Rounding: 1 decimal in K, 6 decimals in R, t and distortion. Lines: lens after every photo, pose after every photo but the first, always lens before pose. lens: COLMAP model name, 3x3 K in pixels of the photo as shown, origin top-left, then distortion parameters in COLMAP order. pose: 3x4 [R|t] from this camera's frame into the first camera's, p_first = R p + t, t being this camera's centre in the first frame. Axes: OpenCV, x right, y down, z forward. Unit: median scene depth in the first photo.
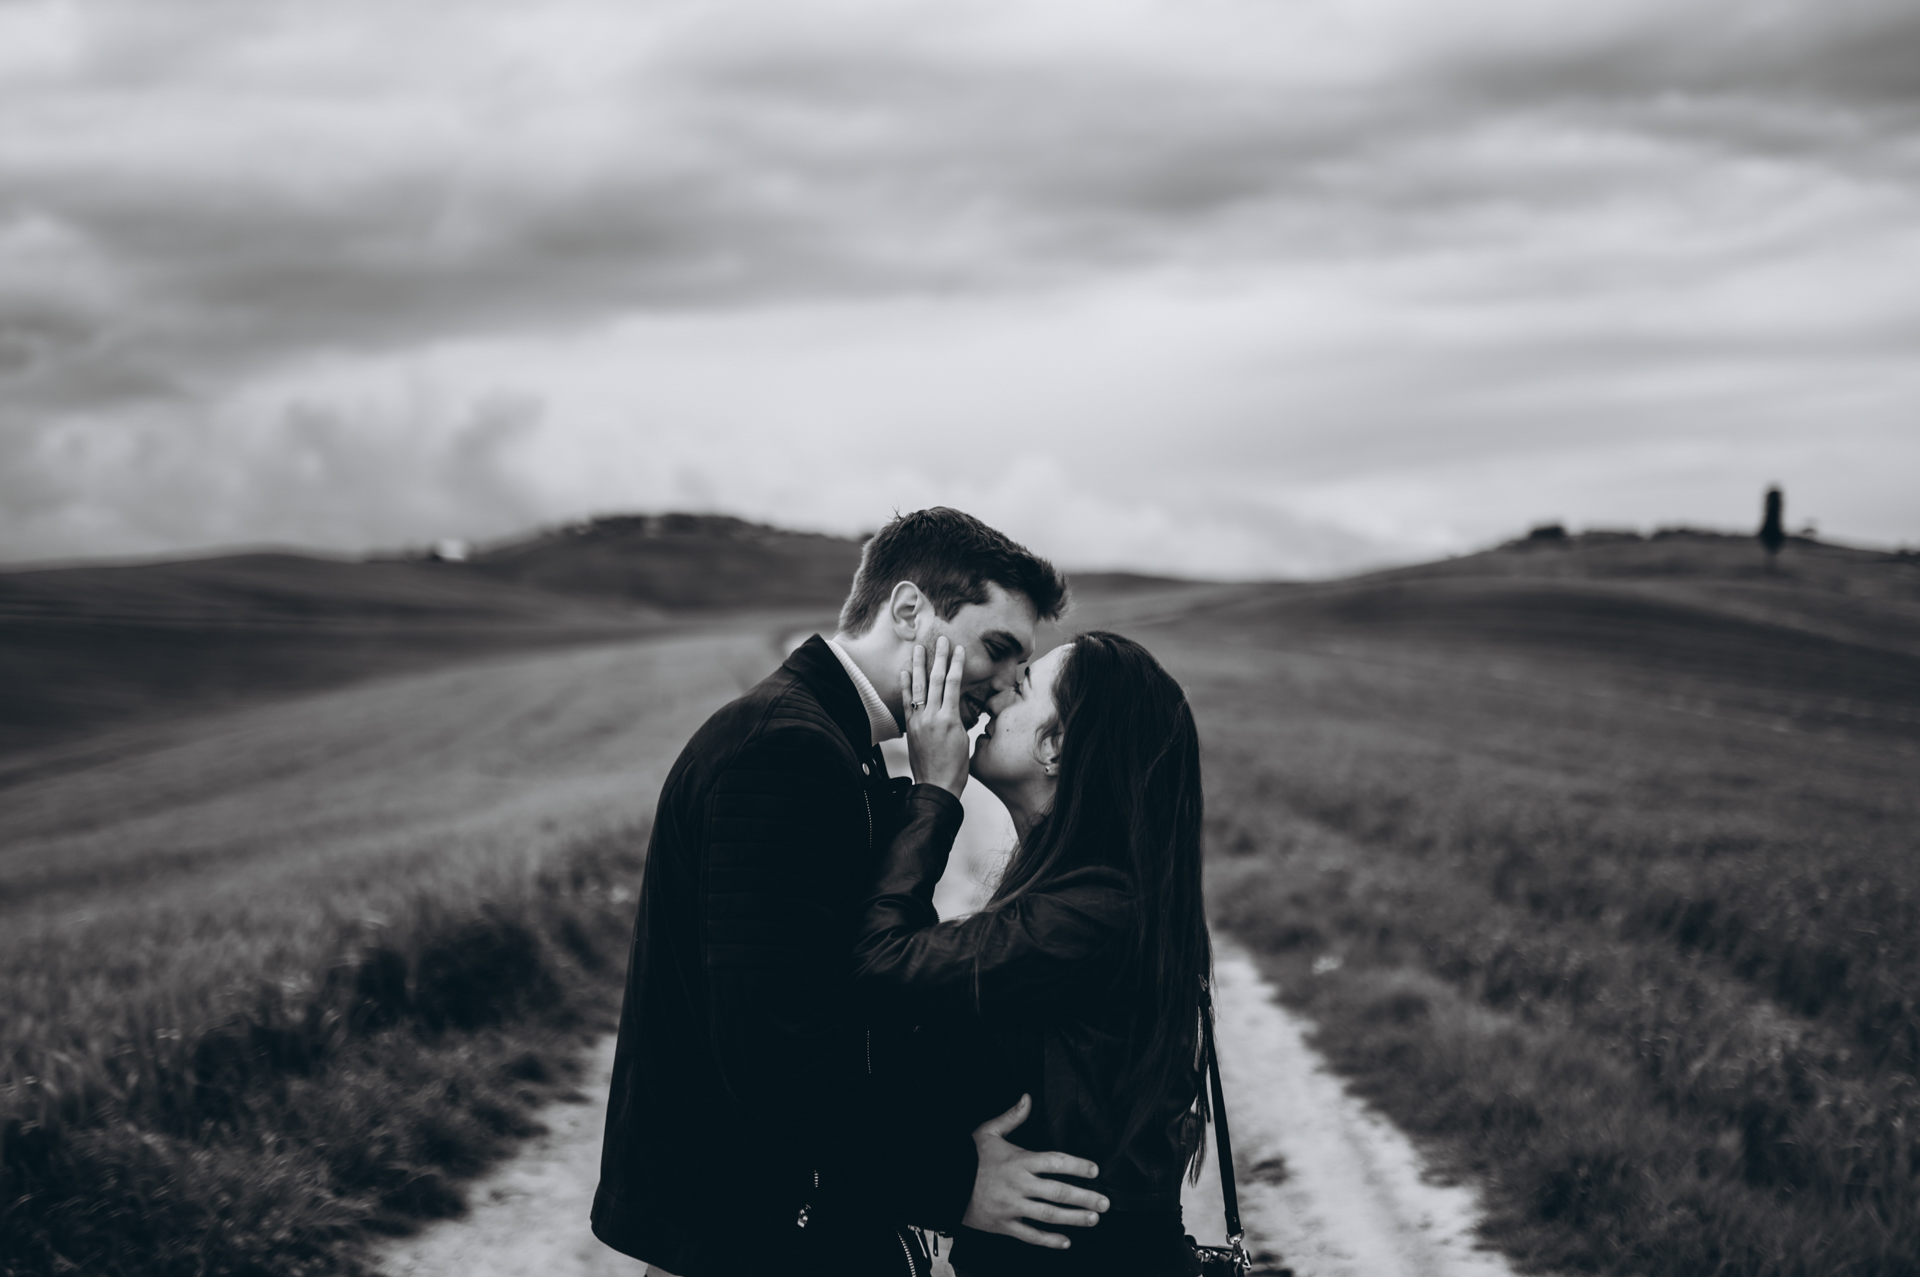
lens RADIAL K [[1902.8, 0, 957.6], [0, 1902.8, 631.9], [0, 0, 1]] dist [0.046470, 0.000000]
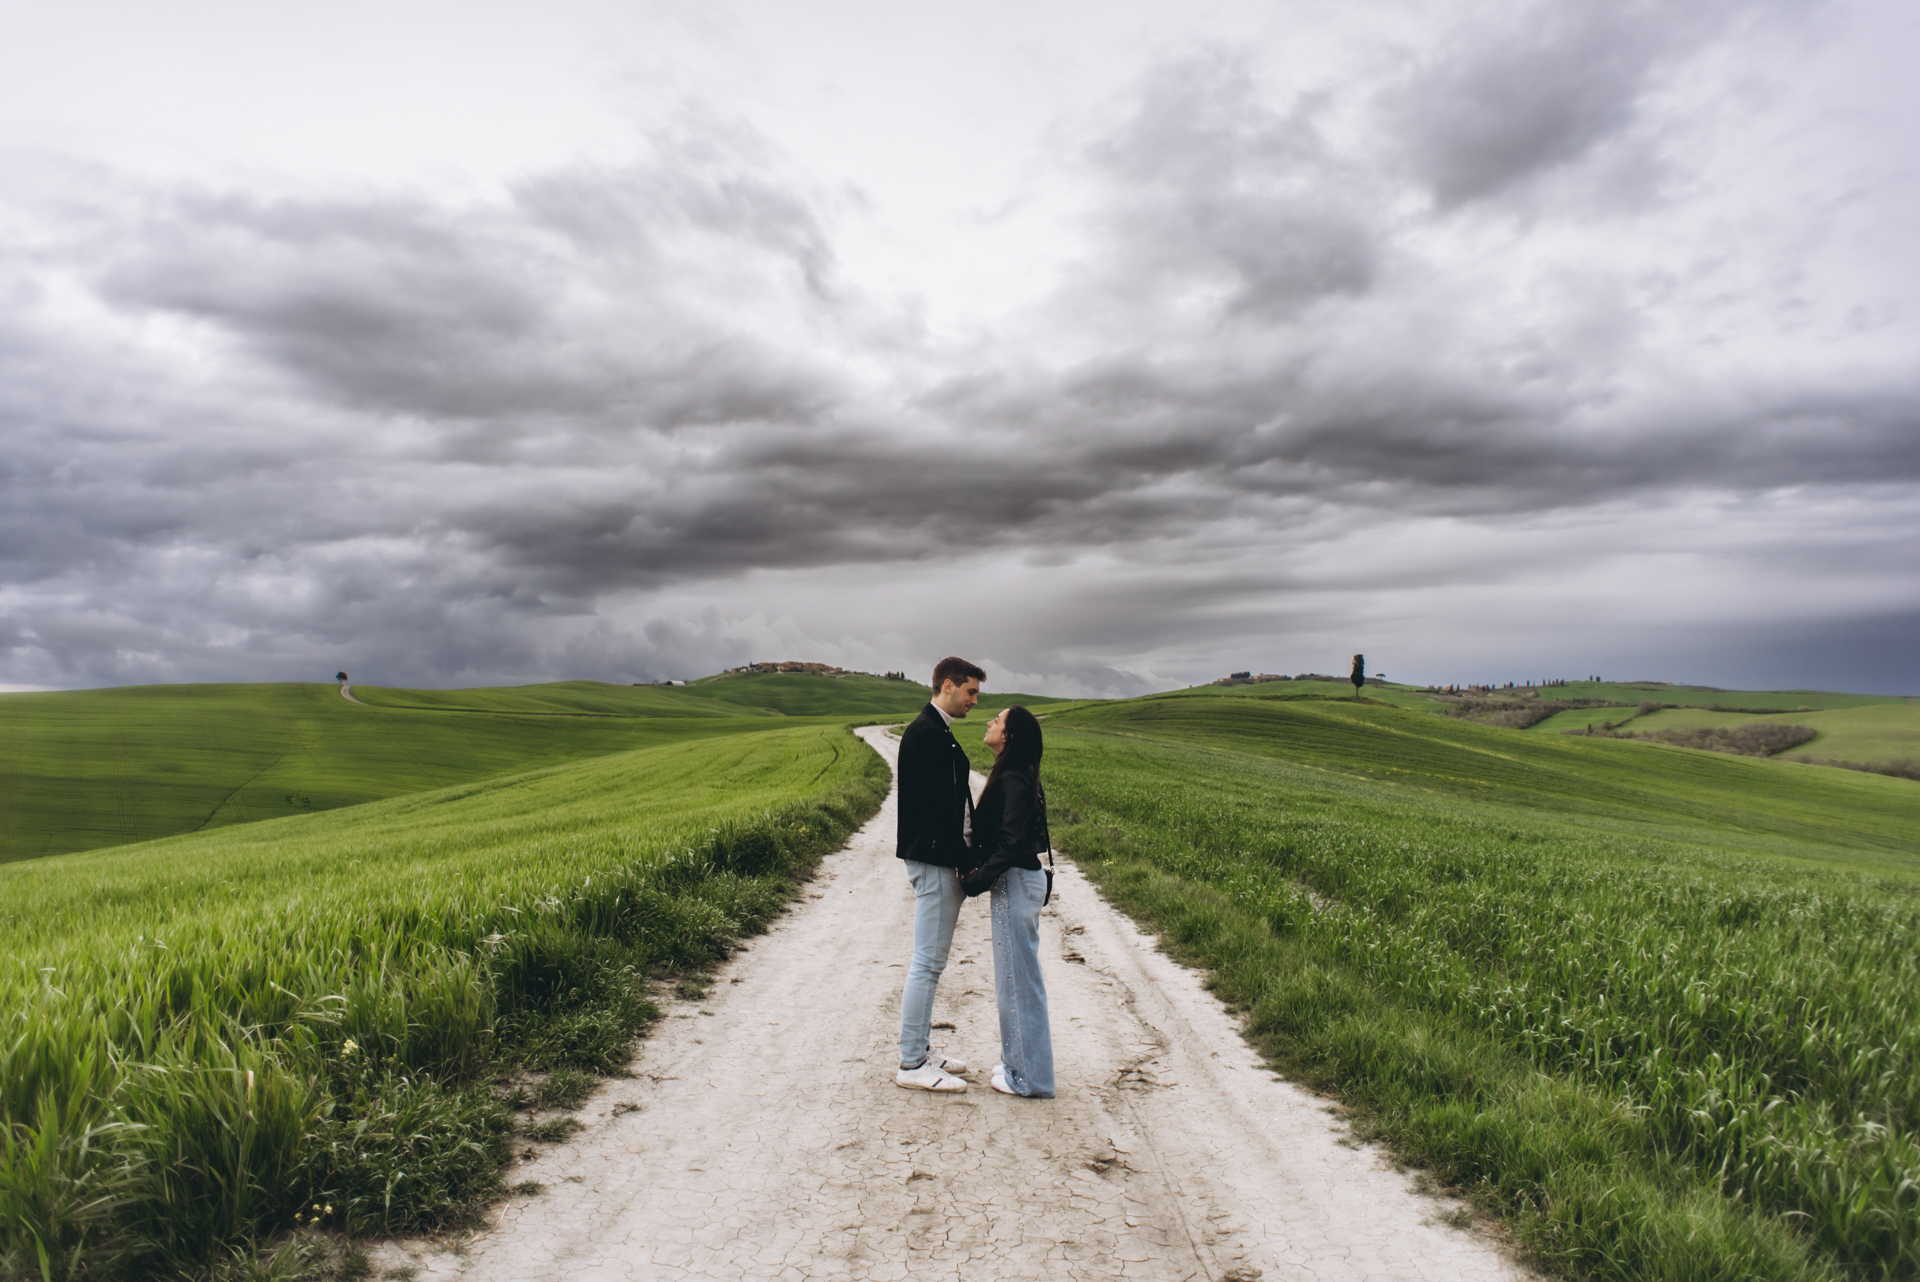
lens RADIAL K [[1154.0, 0, 964.3], [0, 1154.0, 644.6], [0, 0, 1]] dist [-0.007237, -0.000683]
pose [[0.999240, 0.007407, 0.038271, -0.022933], [-0.004377, 0.996891, -0.078667, 0.014644], [-0.038735, 0.078440, 0.996166, -0.264613]]
